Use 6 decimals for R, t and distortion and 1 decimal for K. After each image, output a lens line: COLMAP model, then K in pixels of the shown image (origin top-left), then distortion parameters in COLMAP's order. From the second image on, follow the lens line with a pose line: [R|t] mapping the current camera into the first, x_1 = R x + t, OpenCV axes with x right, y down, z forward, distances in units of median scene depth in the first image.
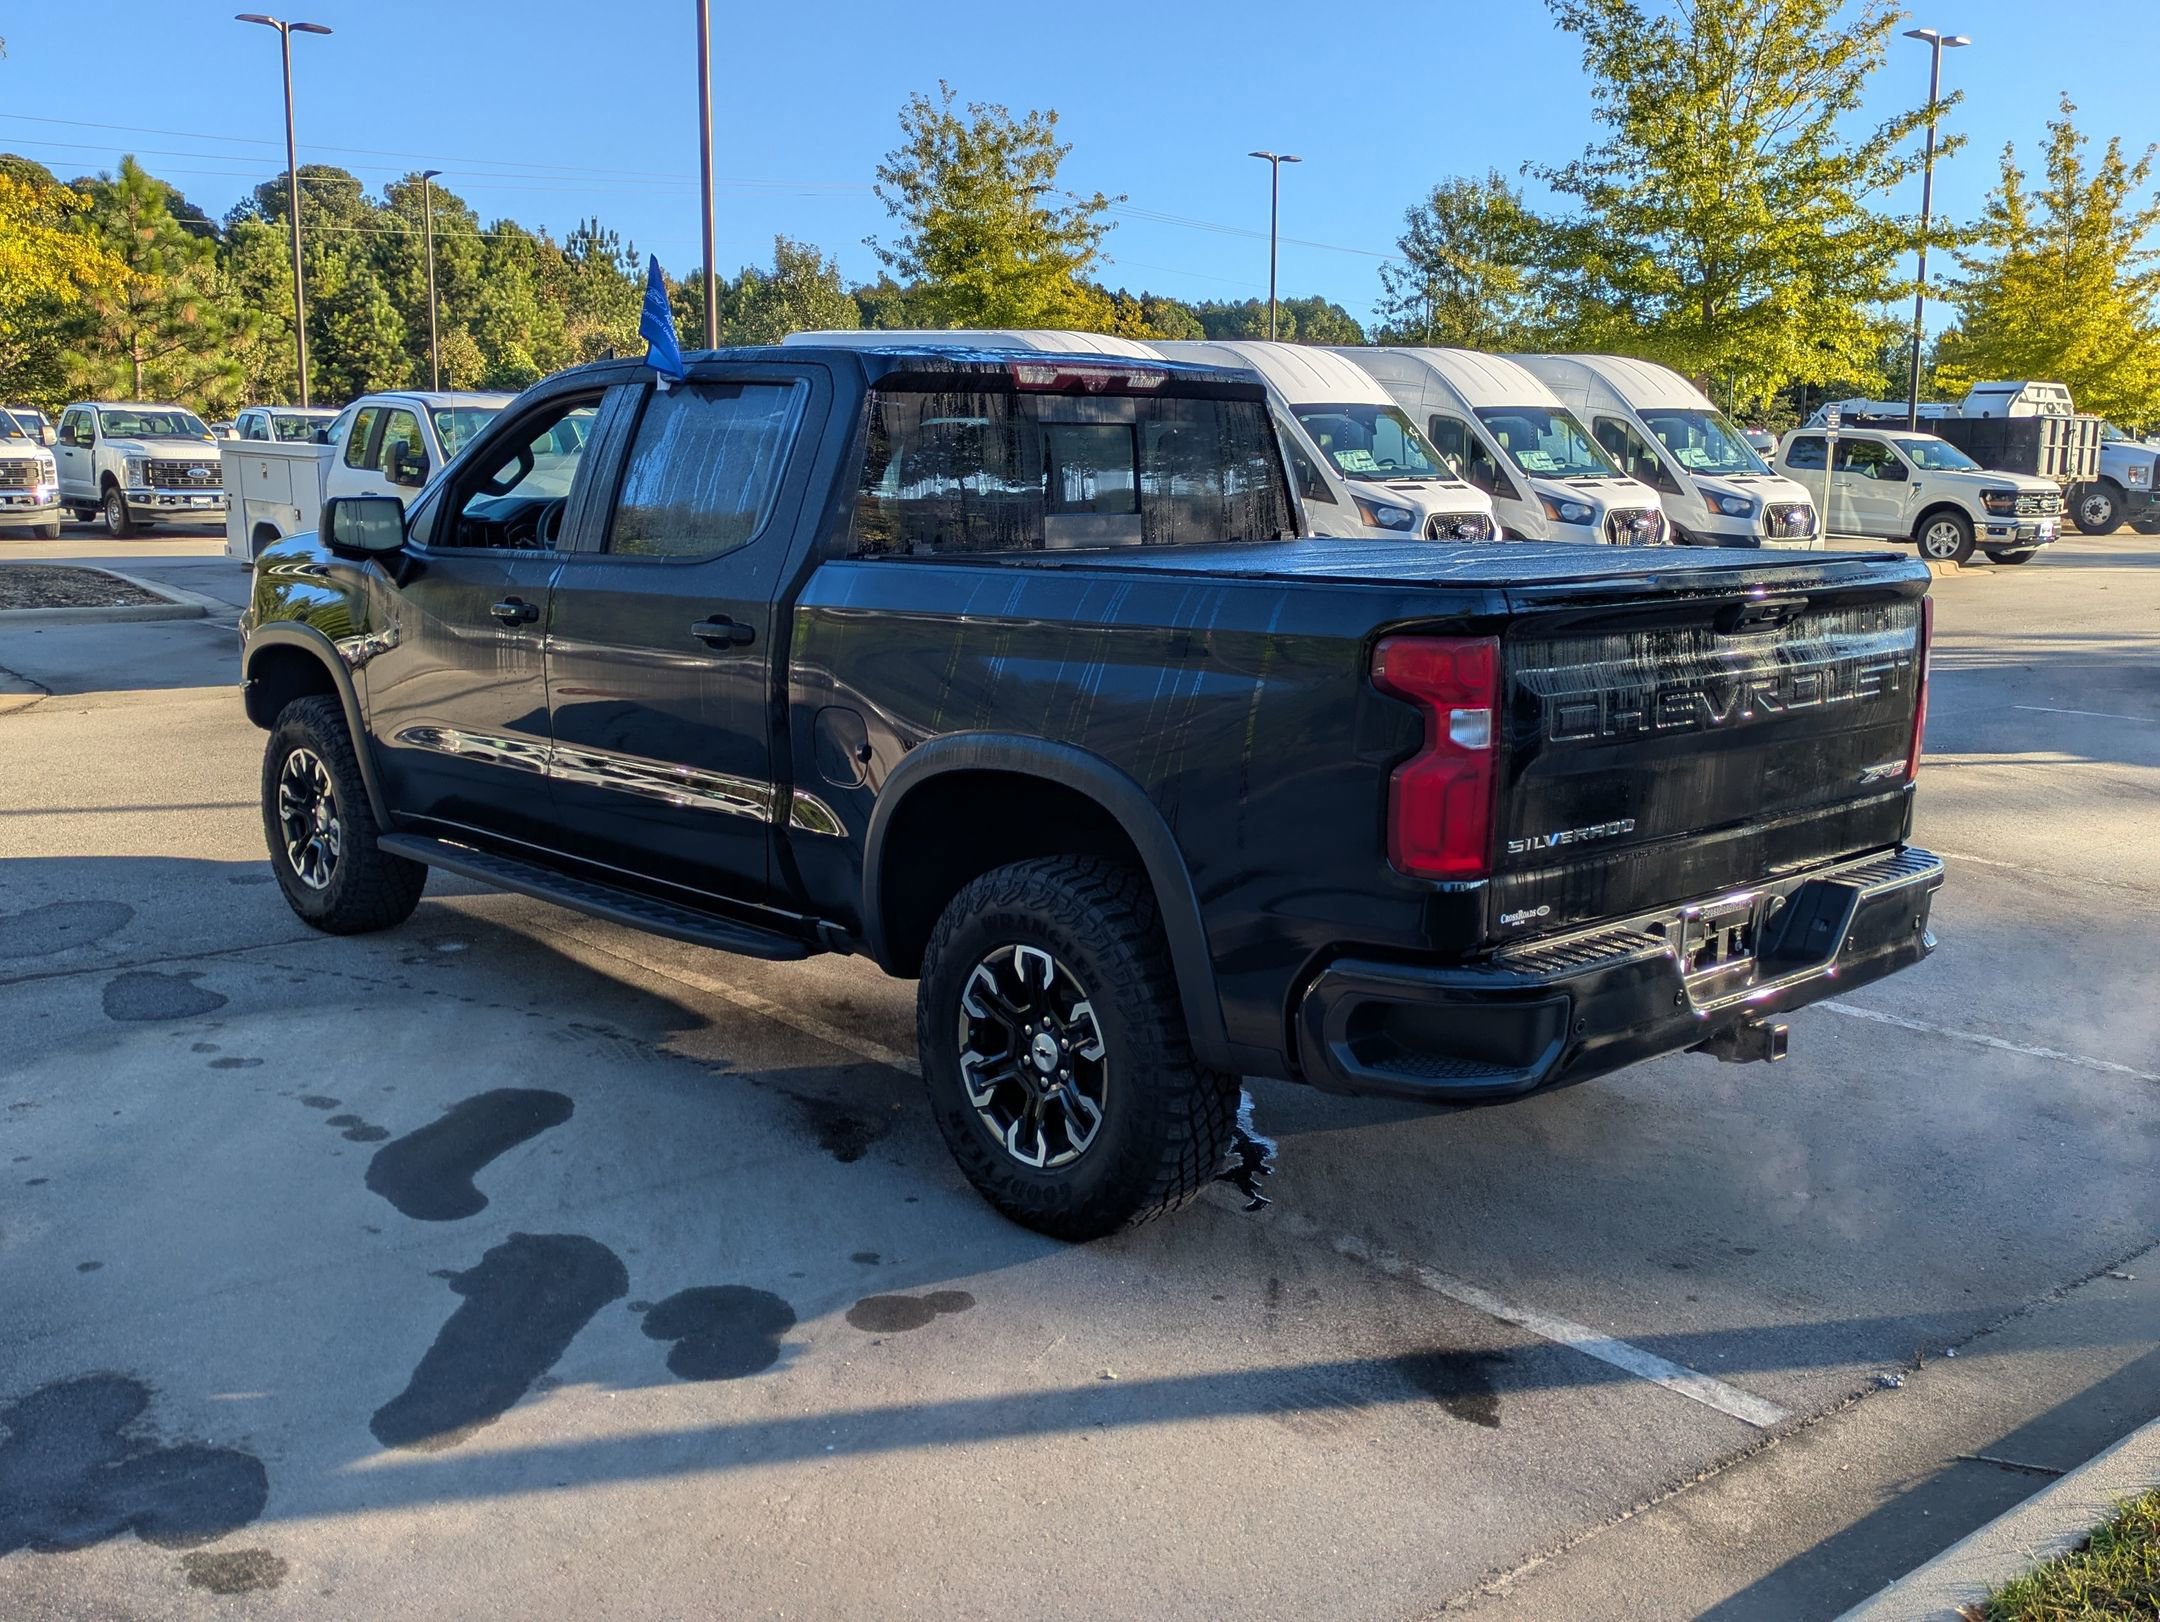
lens RADIAL K [[2081.6, 0, 1088.5], [0, 2081.6, 840.3], [0, 0, 1]] dist [0.051701, -0.030655]
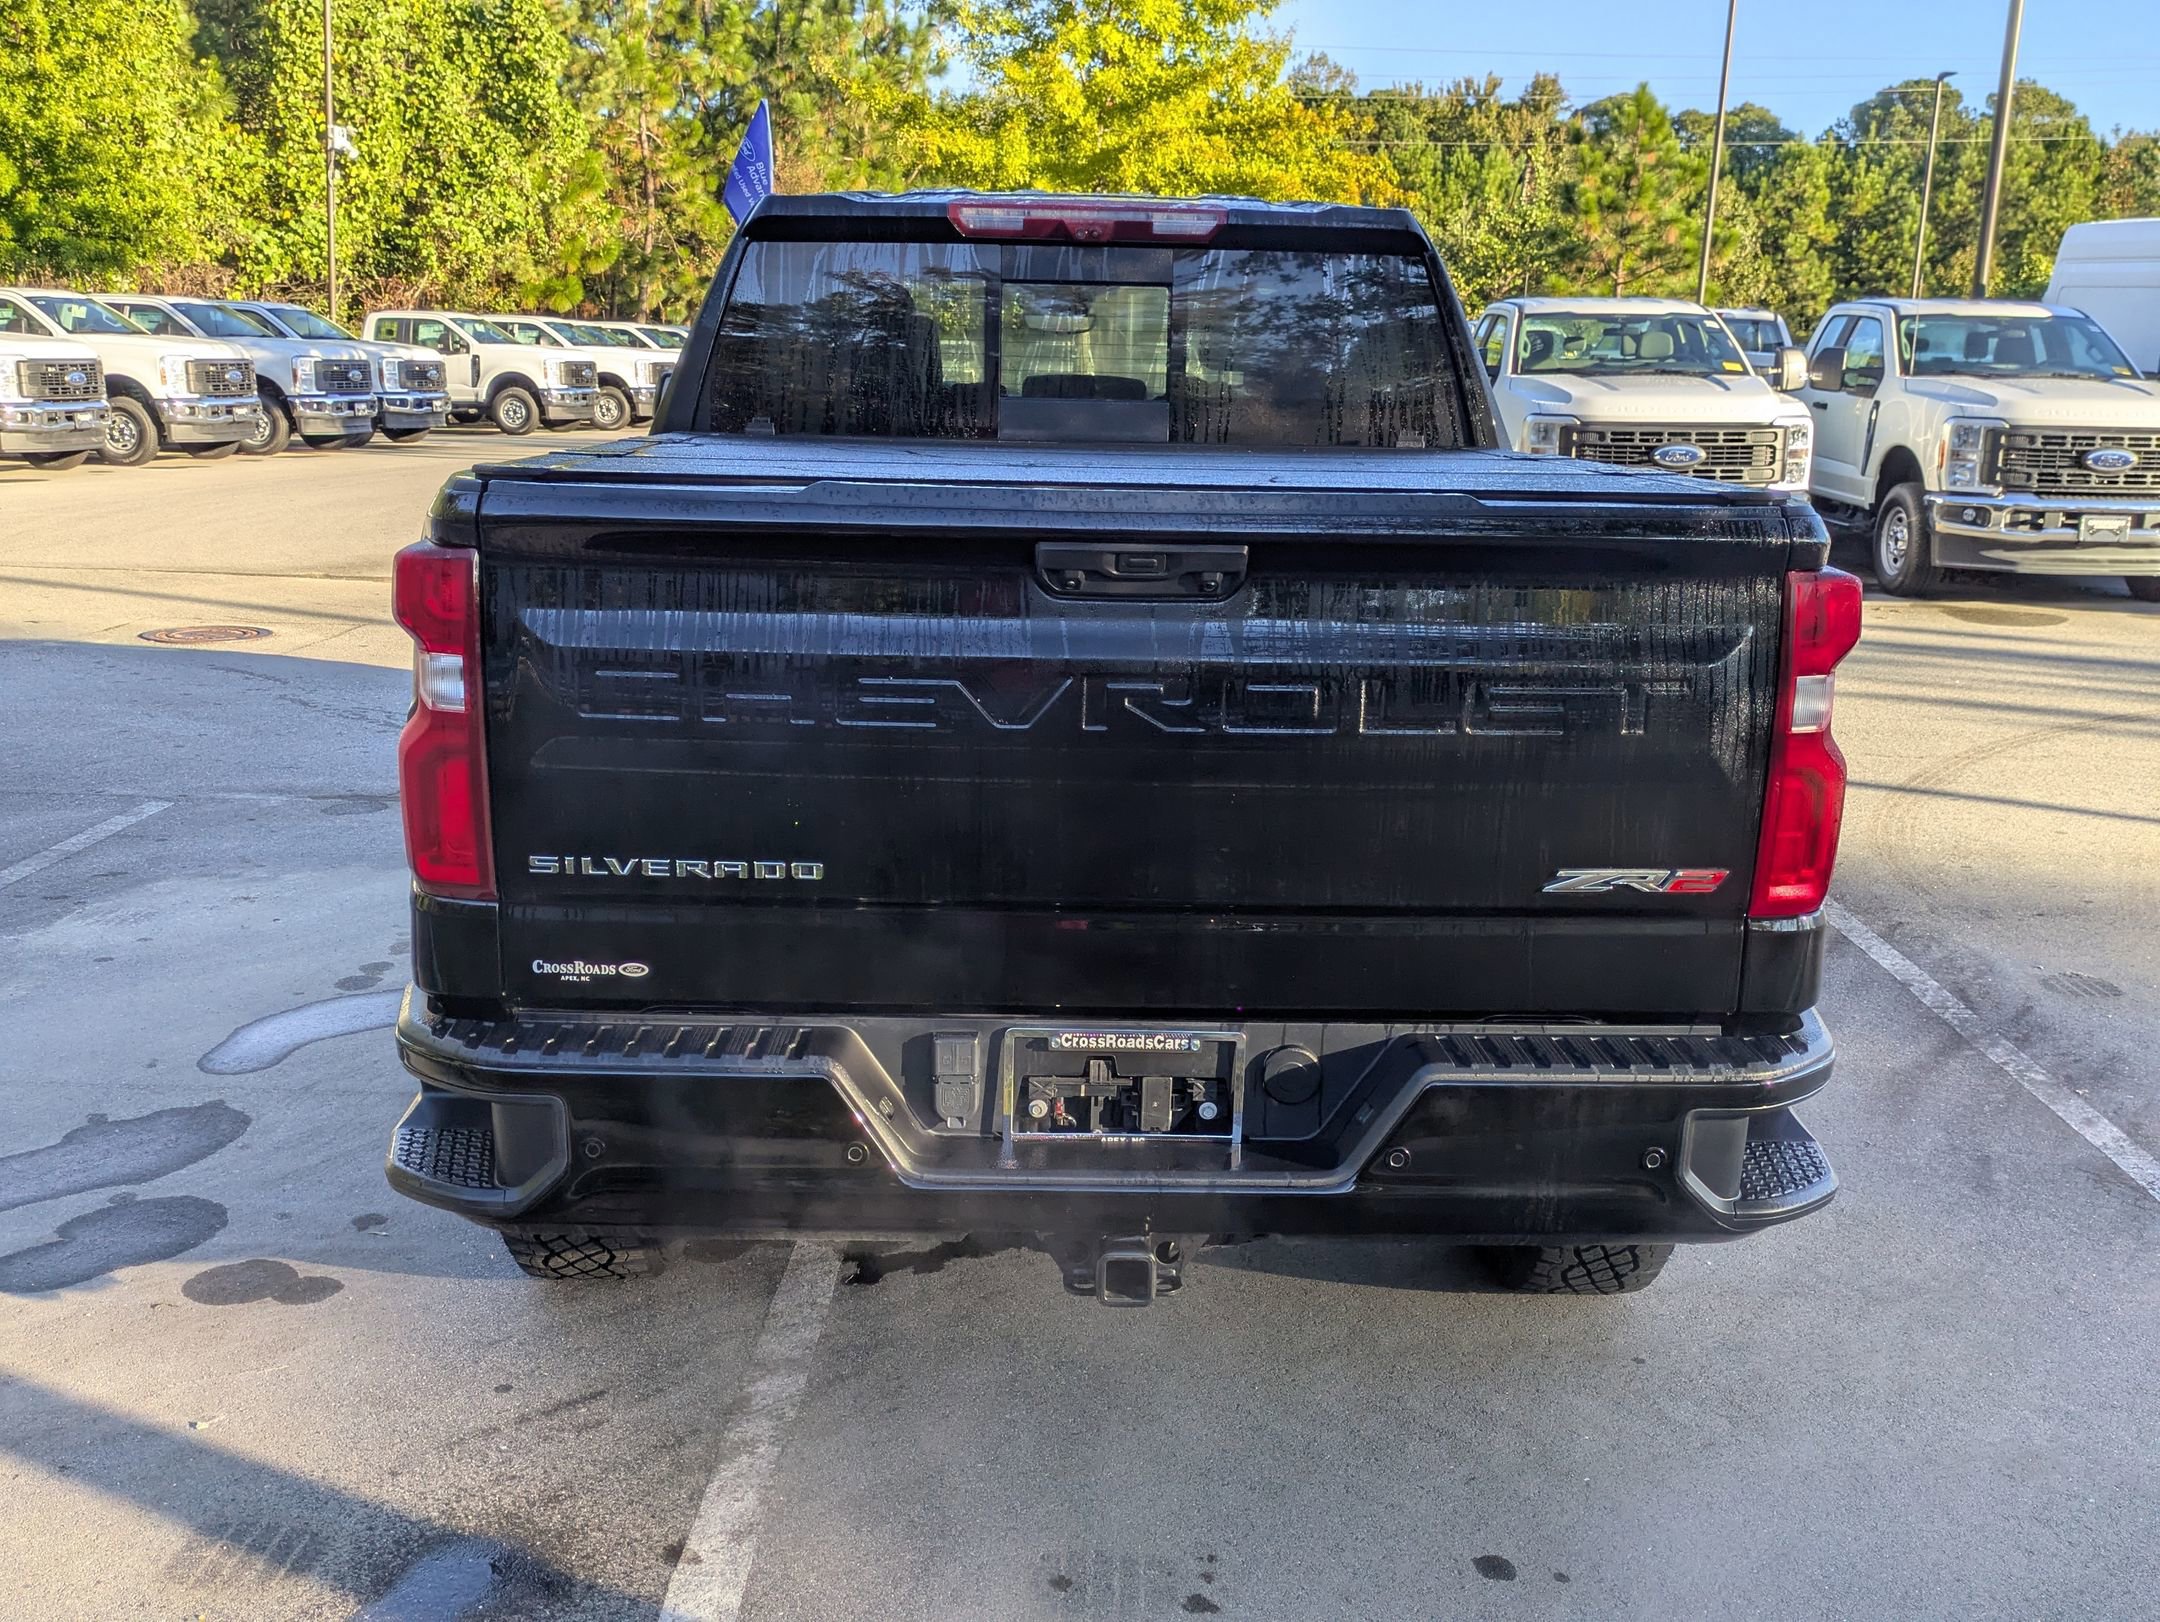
lens RADIAL K [[2081.6, 0, 1088.5], [0, 2081.6, 840.3], [0, 0, 1]] dist [0.051701, -0.030655]
pose [[0.754149, 0.158865, -0.637198, 0.496460], [-0.137276, 0.986998, 0.083605, -0.055019], [0.642196, 0.024422, 0.766152, 0.387618]]
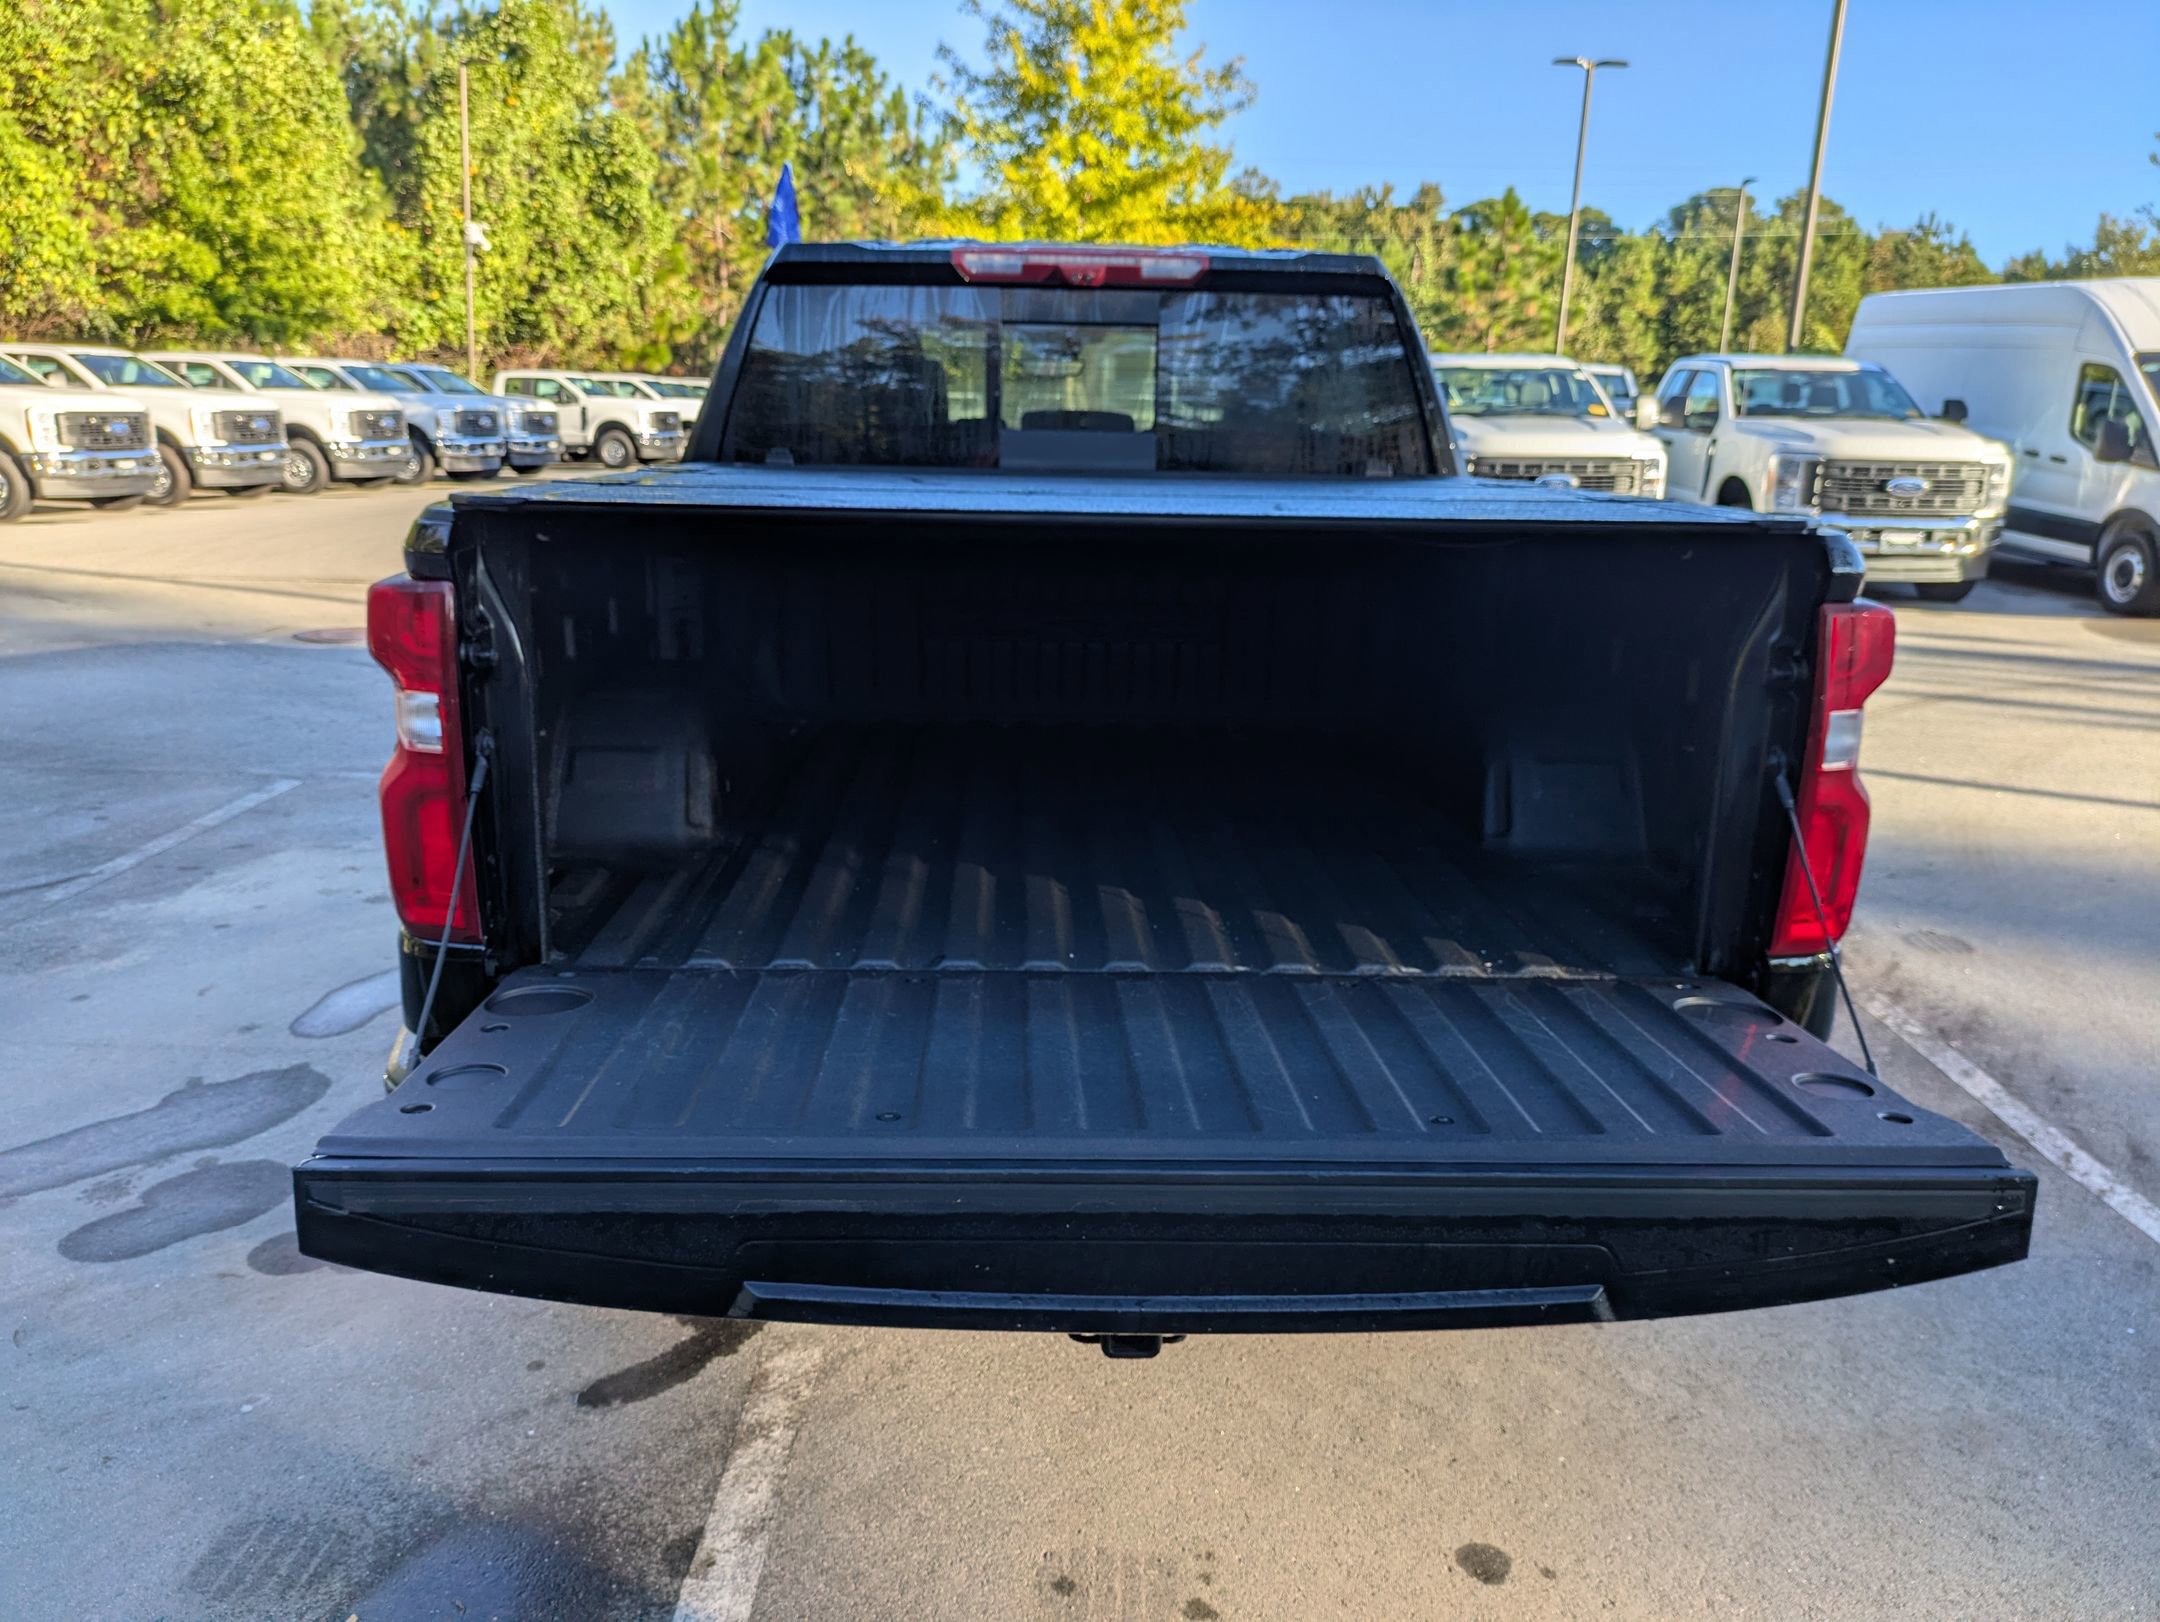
lens RADIAL K [[1624.3, 0, 1069.0], [0, 1624.3, 820.2], [0, 0, 1]] dist [0.023902, -0.006810]
pose [[0.753972, 0.170690, -0.634343, 0.426402], [-0.135031, 0.985302, 0.104630, -0.063581], [0.642878, 0.006768, 0.765939, 0.461329]]
